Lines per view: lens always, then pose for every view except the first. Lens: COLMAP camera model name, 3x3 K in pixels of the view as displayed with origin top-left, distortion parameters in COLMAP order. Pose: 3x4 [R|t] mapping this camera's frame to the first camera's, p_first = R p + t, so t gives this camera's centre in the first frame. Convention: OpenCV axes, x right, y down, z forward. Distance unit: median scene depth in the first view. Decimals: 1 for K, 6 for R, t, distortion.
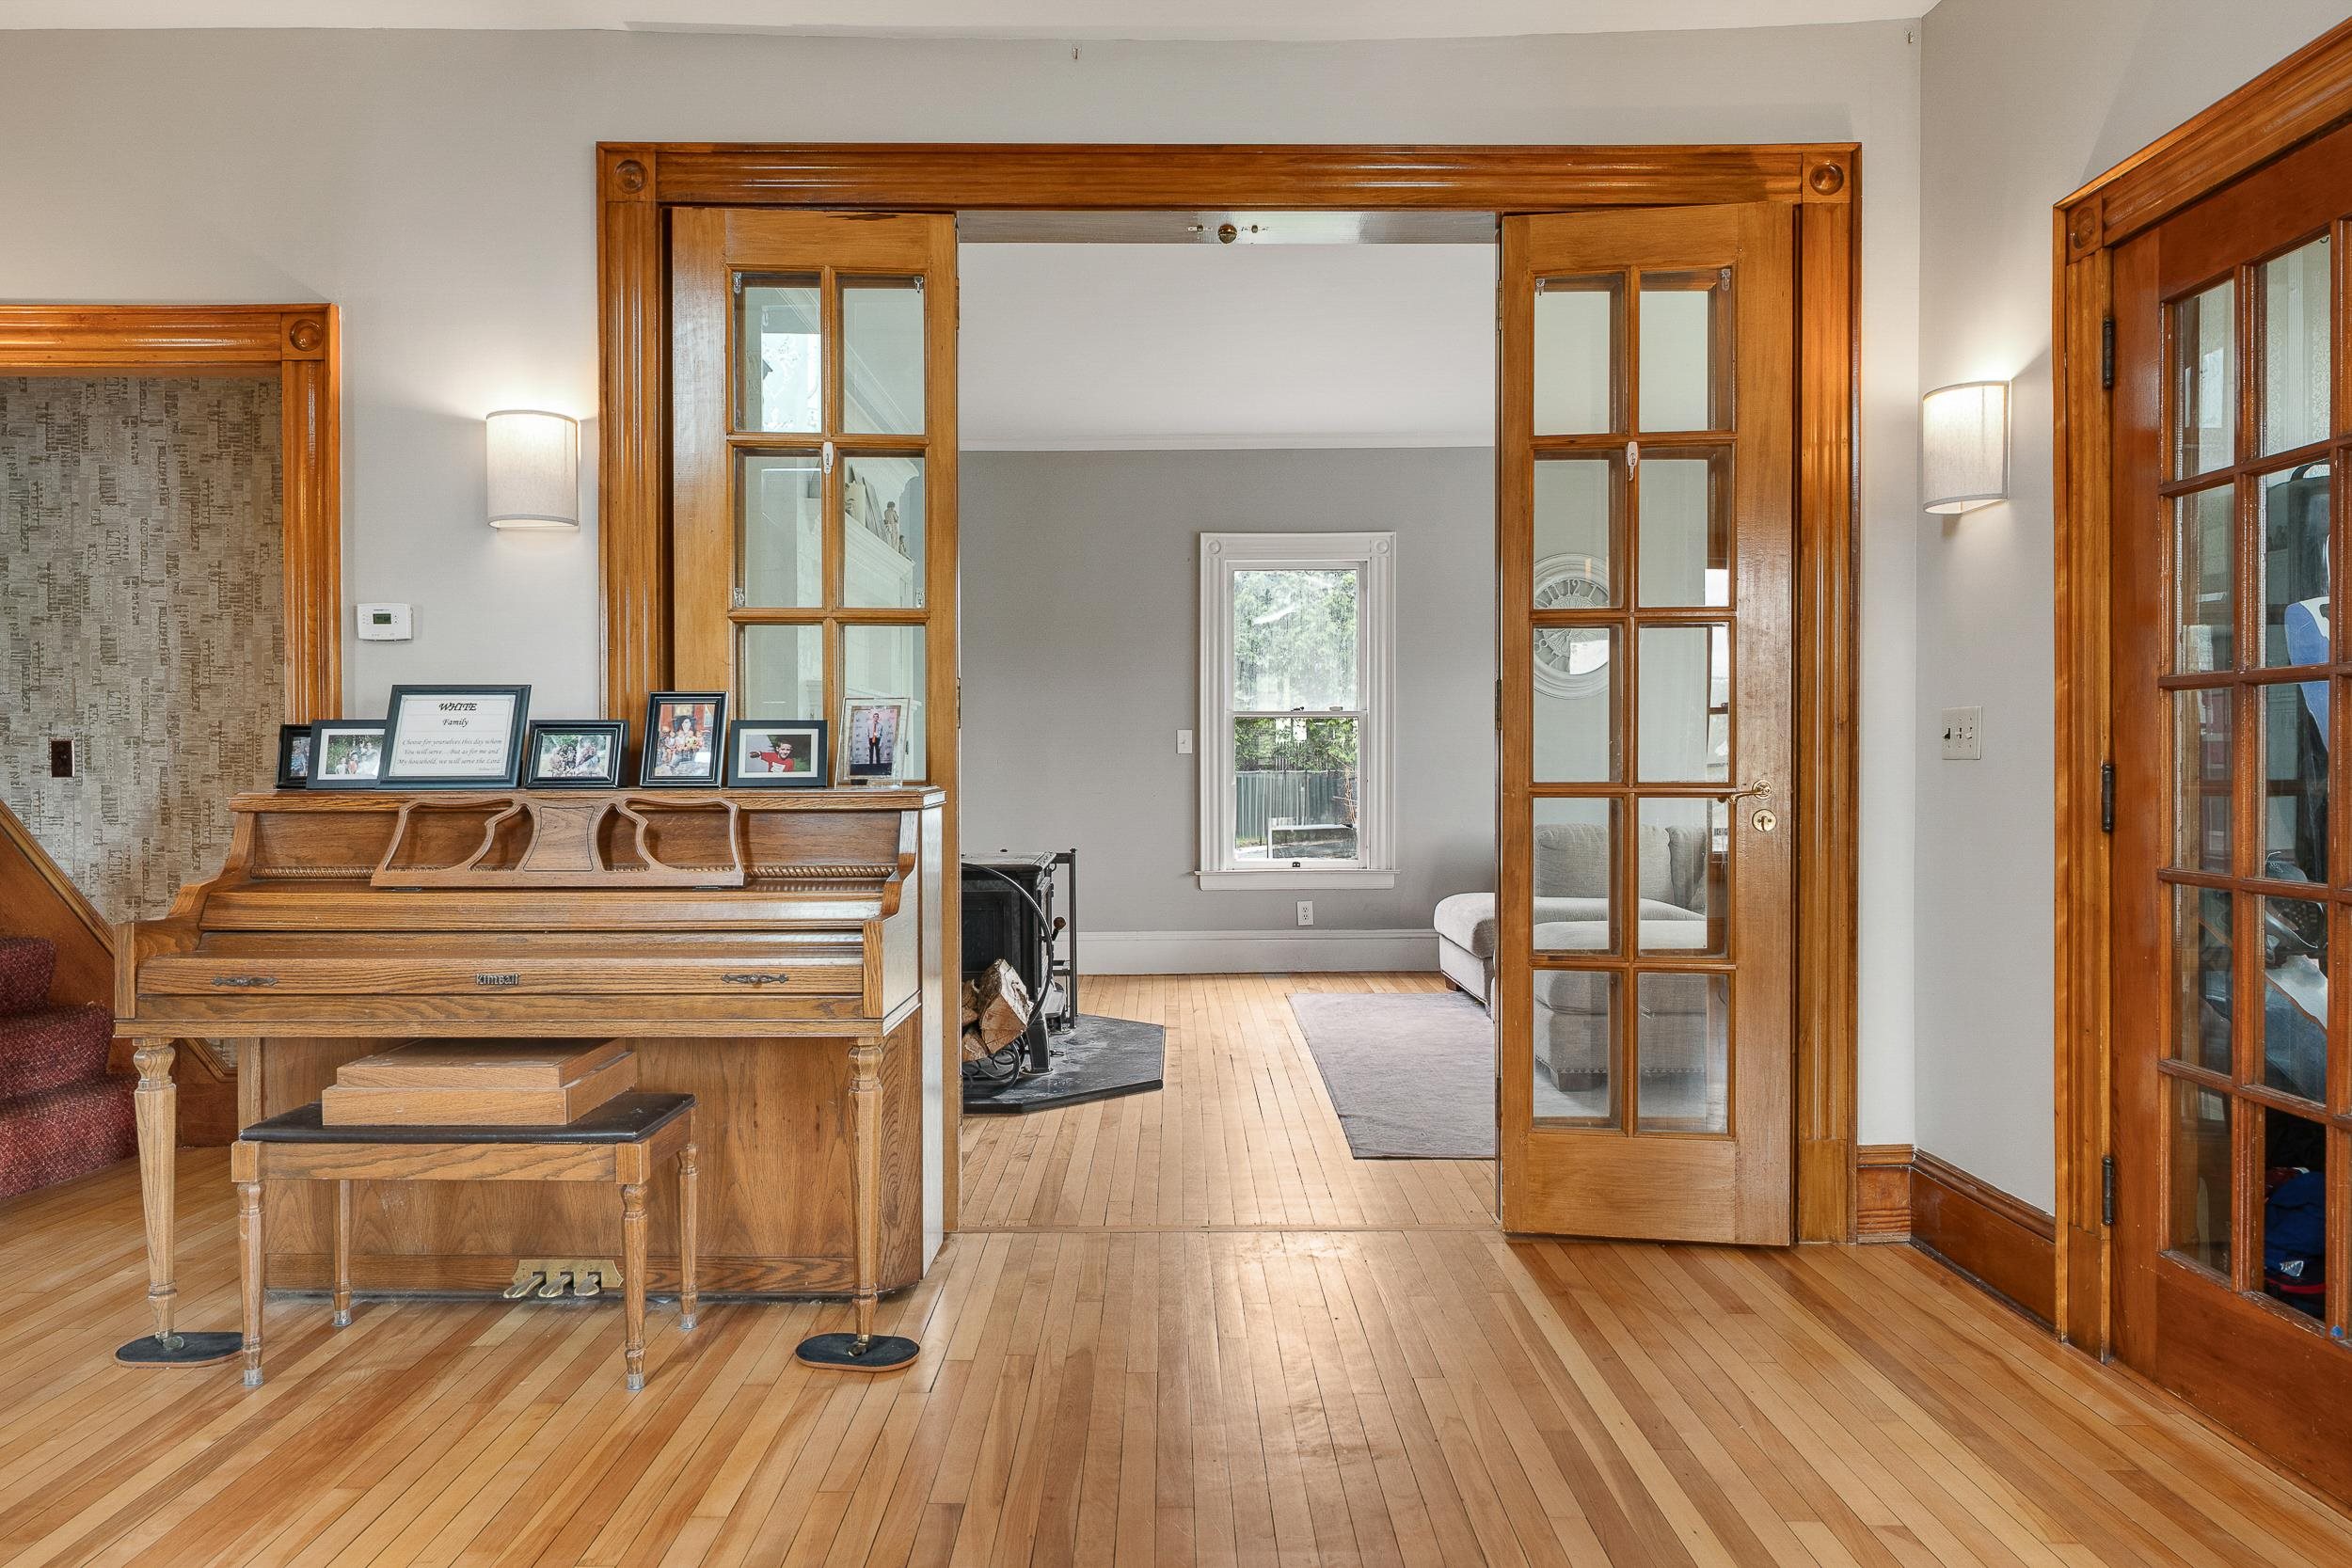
lens RADIAL K [[1535.4, 0, 1176.0], [0, 1535.4, 784.0], [0, 0, 1]] dist [-0.000416, -0.001356]
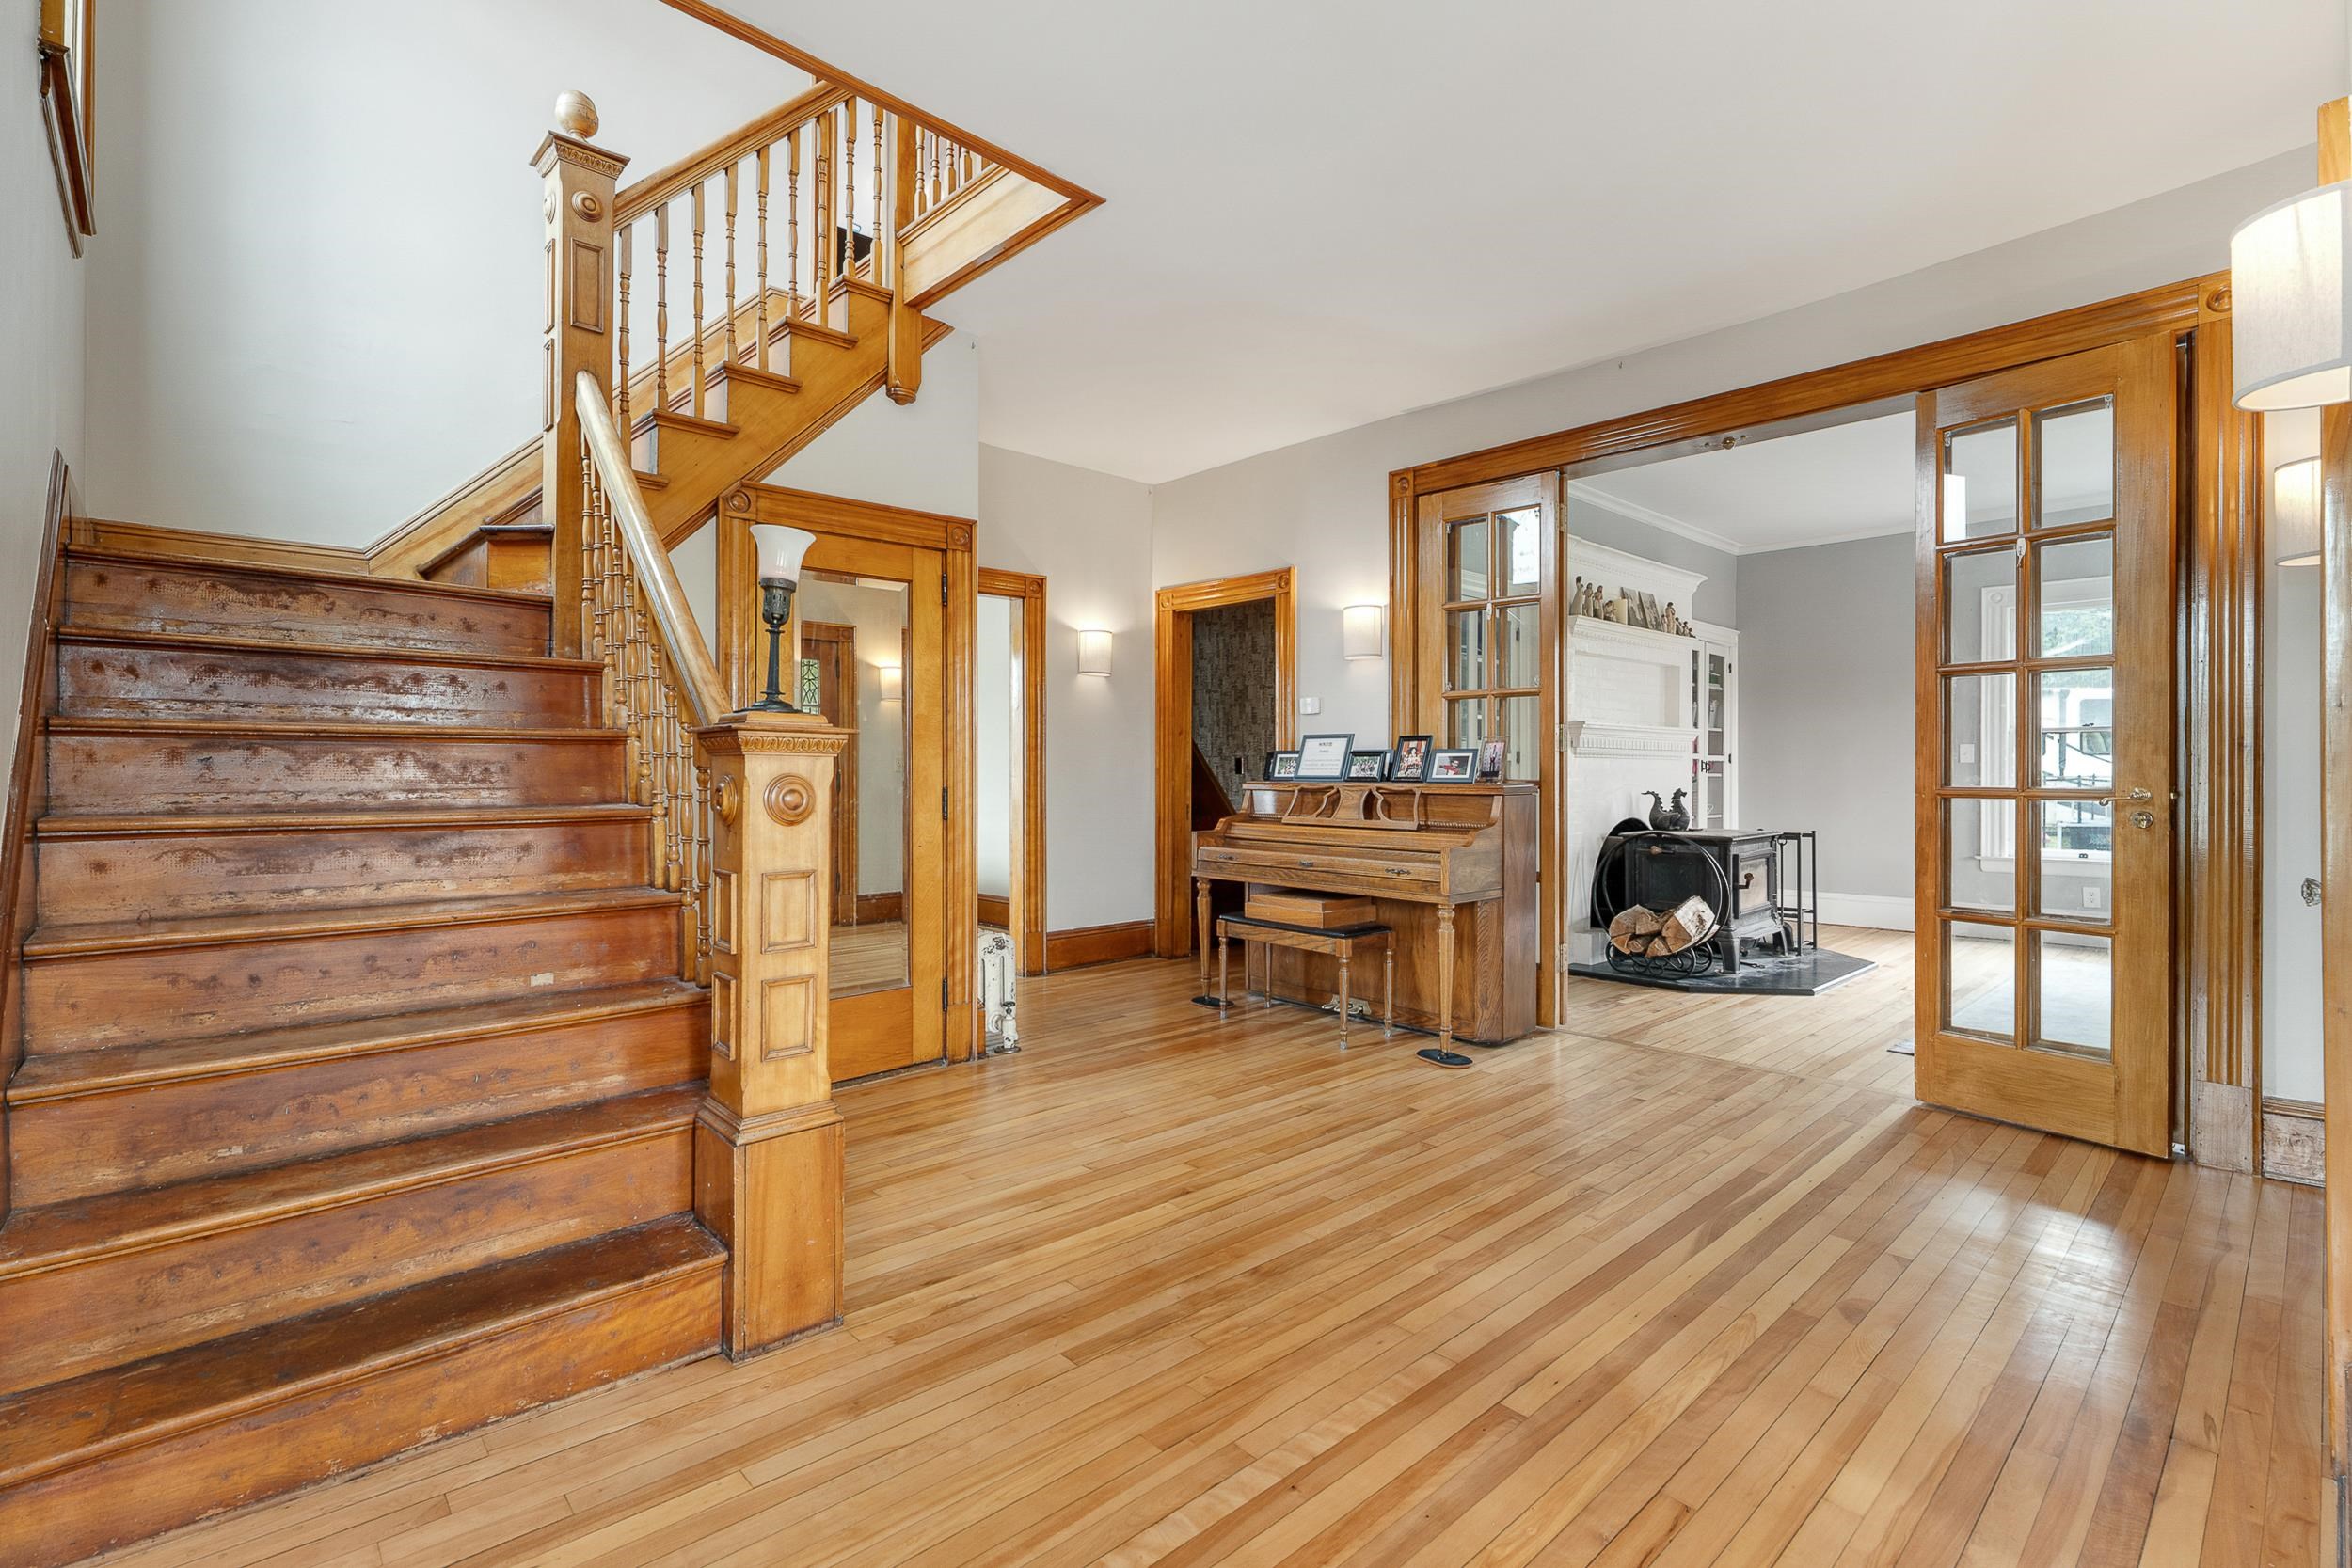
lens RADIAL K [[1076.1, 0, 1176.0], [0, 1076.1, 784.0], [0, 0, 1]] dist [0.001325, 0.000104]
pose [[0.679531, 0.015011, -0.733493, 0.523705], [-0.012939, 0.999880, 0.008476, -0.003474], [0.733533, 0.003731, 0.679644, -0.210122]]
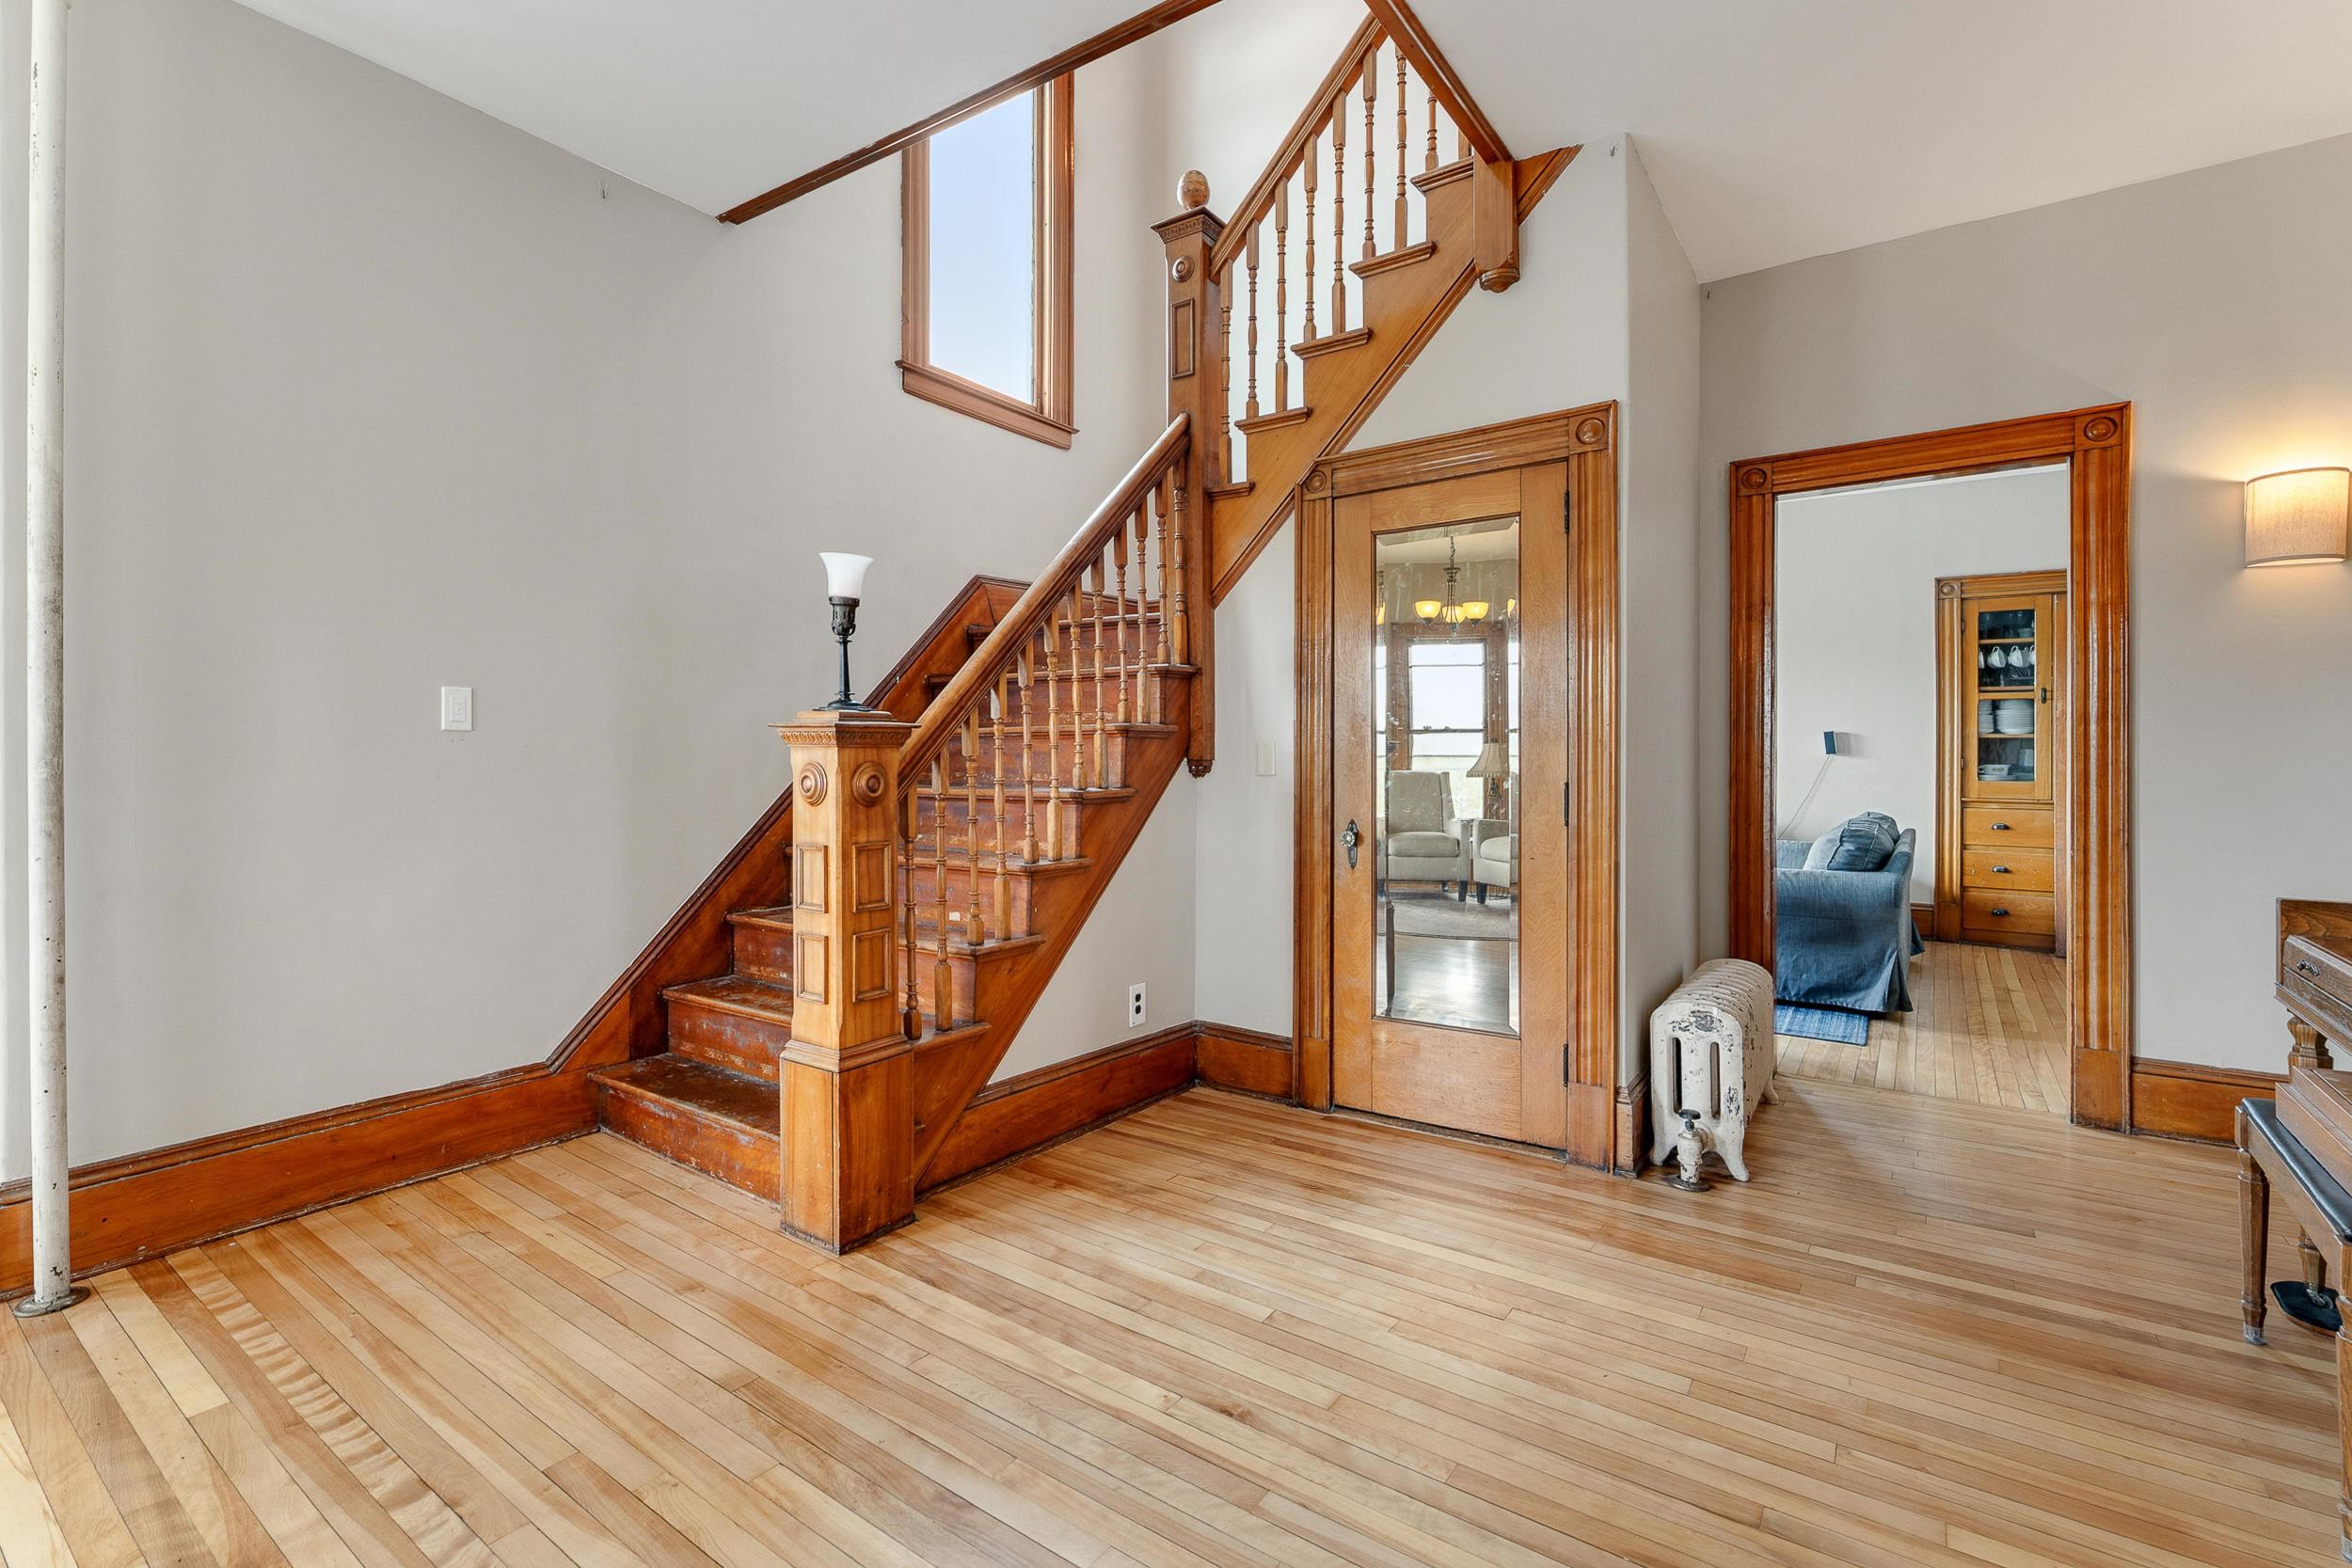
lens RADIAL K [[1077.6, 0, 1154.2], [0, 1077.6, 747.6], [0, 0, 1]] dist [0.000362, 0.000253]
pose [[-0.587093, 0.003332, -0.809513, 0.376350], [-0.004551, 0.999962, 0.007417, -0.018216], [0.809507, 0.008039, -0.587056, 0.683225]]
